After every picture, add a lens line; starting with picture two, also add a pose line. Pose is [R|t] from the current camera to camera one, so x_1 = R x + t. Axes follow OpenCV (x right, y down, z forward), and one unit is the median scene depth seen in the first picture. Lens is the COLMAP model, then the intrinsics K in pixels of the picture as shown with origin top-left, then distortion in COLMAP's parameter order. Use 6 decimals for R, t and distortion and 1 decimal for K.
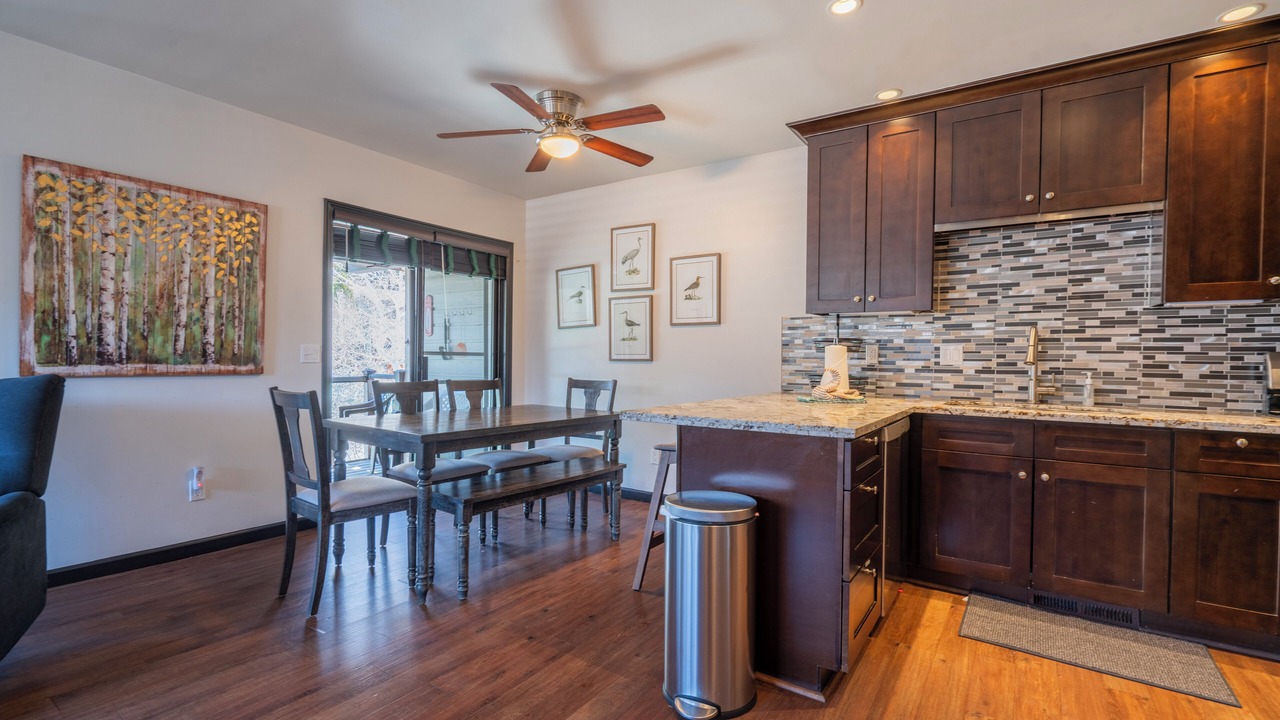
lens RADIAL K [[574.6, 0, 640.0], [0, 574.6, 360.0], [0, 0, 1]] dist [-0.000397, -0.000076]
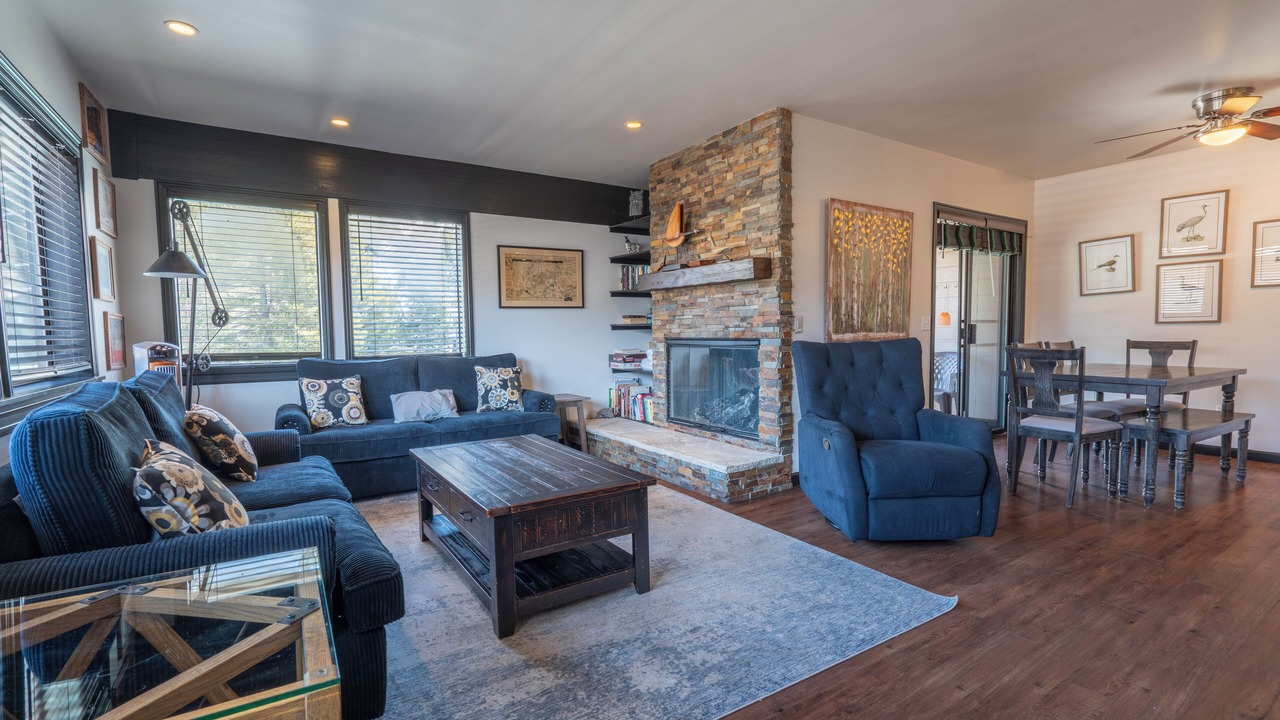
lens RADIAL K [[574.6, 0, 640.0], [0, 574.6, 360.0], [0, 0, 1]] dist [-0.000397, -0.000076]
pose [[0.924298, -0.003759, -0.381653, -0.577027], [0.023093, 0.998670, 0.046091, -0.002438], [0.380972, -0.051416, 0.923156, -0.391888]]
